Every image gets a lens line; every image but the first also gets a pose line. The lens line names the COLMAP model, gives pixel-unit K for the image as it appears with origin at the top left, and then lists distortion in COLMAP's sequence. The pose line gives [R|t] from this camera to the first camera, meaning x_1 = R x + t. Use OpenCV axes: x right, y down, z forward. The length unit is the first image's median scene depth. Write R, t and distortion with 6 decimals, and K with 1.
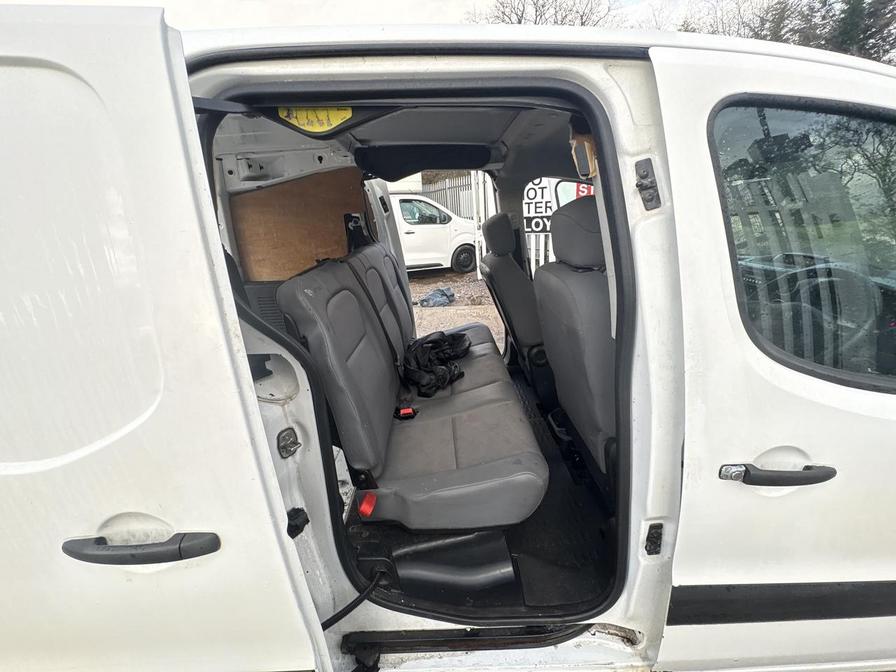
lens RADIAL K [[358.1, 0, 451.2], [0, 358.1, 334.4], [0, 0, 1]] dist [0.002223, -0.000085]
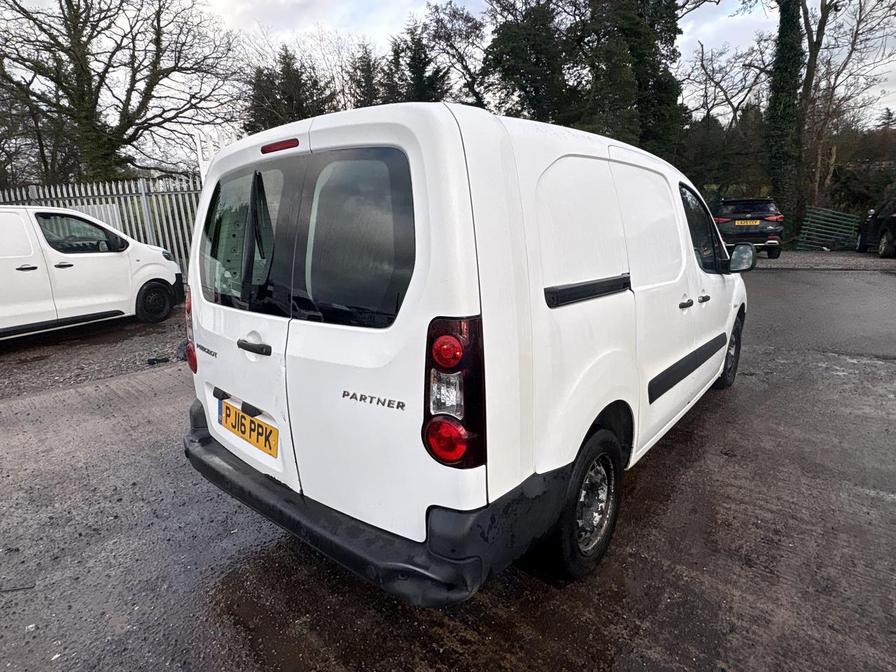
lens RADIAL K [[488.7, 0, 442.2], [0, 488.7, 323.3], [0, 0, 1]] dist [0.005666, 0.003210]
pose [[0.669462, -0.122539, 0.732669, -0.458111], [0.241600, 0.968595, -0.058759, 0.023616], [-0.702460, 0.216350, 0.678043, 0.011614]]
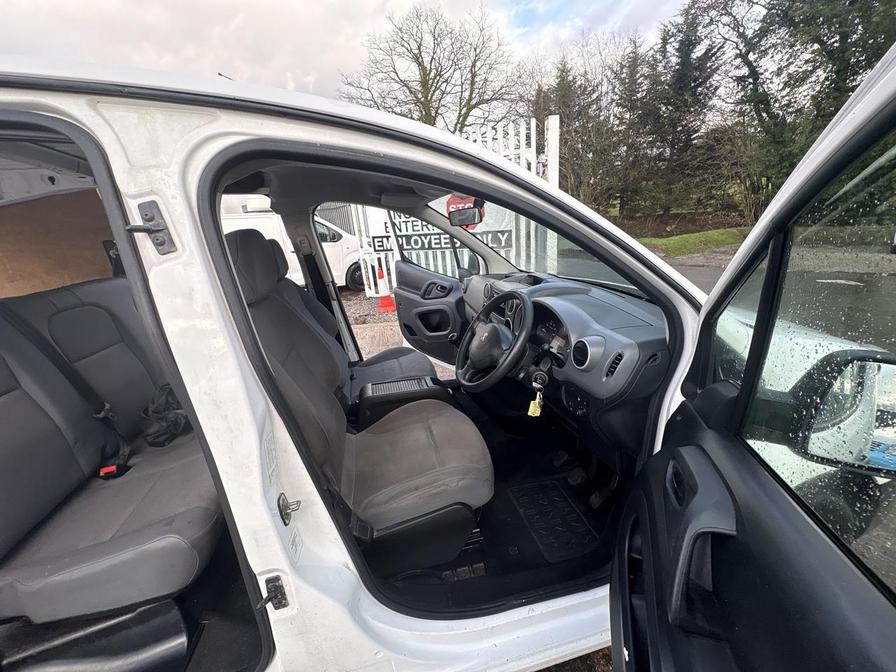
lens RADIAL K [[358.1, 0, 445.4], [0, 358.1, 333.6], [0, 0, 1]] dist [0.002223, -0.000085]
pose [[0.979880, -0.062458, 0.189561, 0.114505], [0.070207, 0.996938, -0.034436, -0.005985], [-0.186830, 0.047052, 0.981265, -0.005151]]
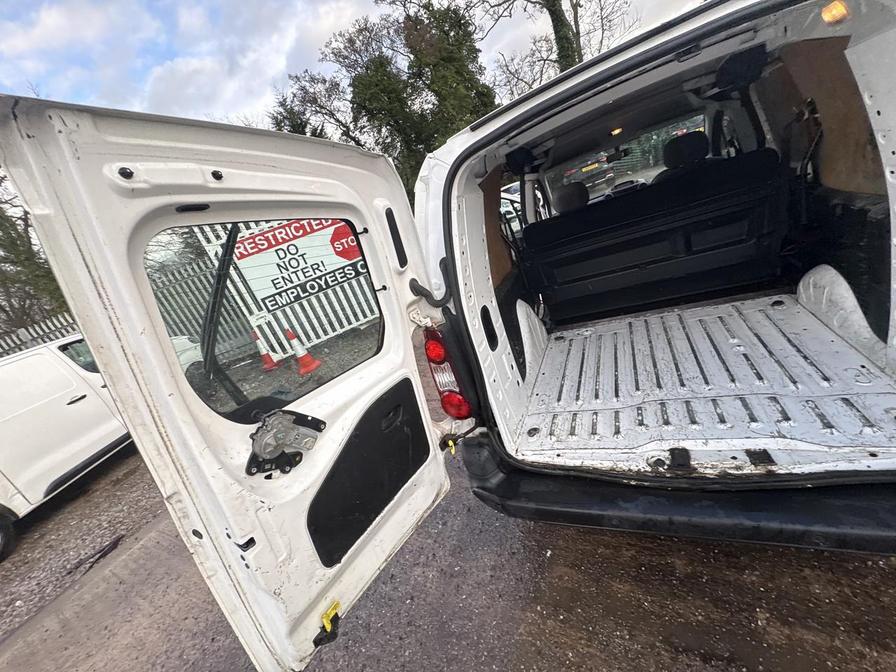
lens RADIAL K [[358.1, 0, 451.5], [0, 358.1, 333.4], [0, 0, 1]] dist [0.002223, -0.000085]
pose [[0.433442, -0.390516, 0.812173, -0.485779], [0.578258, 0.811752, 0.081707, -0.050674], [-0.691191, 0.434230, 0.577667, 0.184599]]
